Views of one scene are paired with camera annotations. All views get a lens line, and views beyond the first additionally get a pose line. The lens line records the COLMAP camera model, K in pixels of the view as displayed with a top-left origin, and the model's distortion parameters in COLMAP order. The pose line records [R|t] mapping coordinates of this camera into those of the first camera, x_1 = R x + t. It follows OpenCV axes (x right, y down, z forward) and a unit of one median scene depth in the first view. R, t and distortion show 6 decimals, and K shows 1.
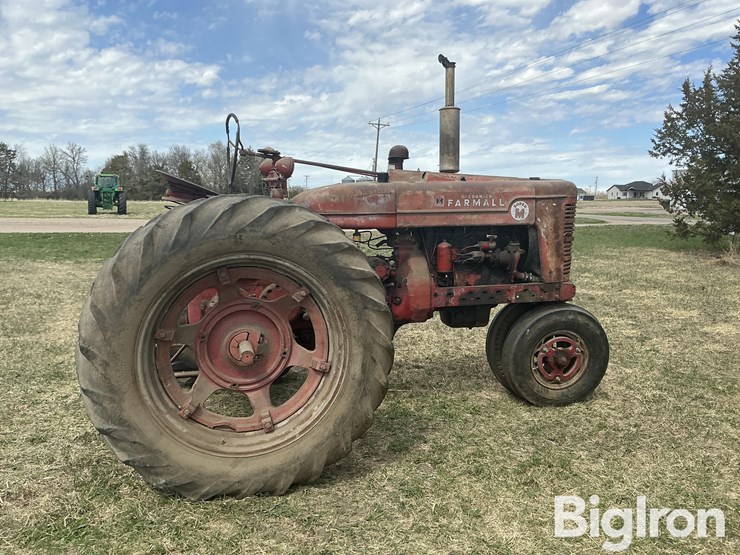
lens RADIAL K [[631.2, 0, 367.8], [0, 631.2, 273.0], [0, 0, 1]] dist [0.002301, -0.033057]
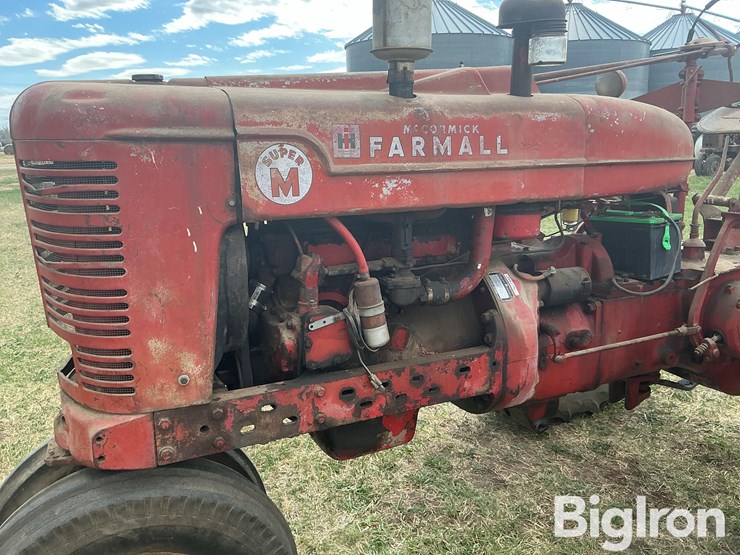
lens RADIAL K [[618.7, 0, 364.5], [0, 618.7, 279.1], [0, 0, 1]] dist [0.117548, -0.235387]
pose [[-0.980338, 0.063244, -0.186914, 0.023939], [-0.002872, 0.942572, 0.333990, -0.017497], [0.197303, 0.327960, -0.923858, 0.147279]]
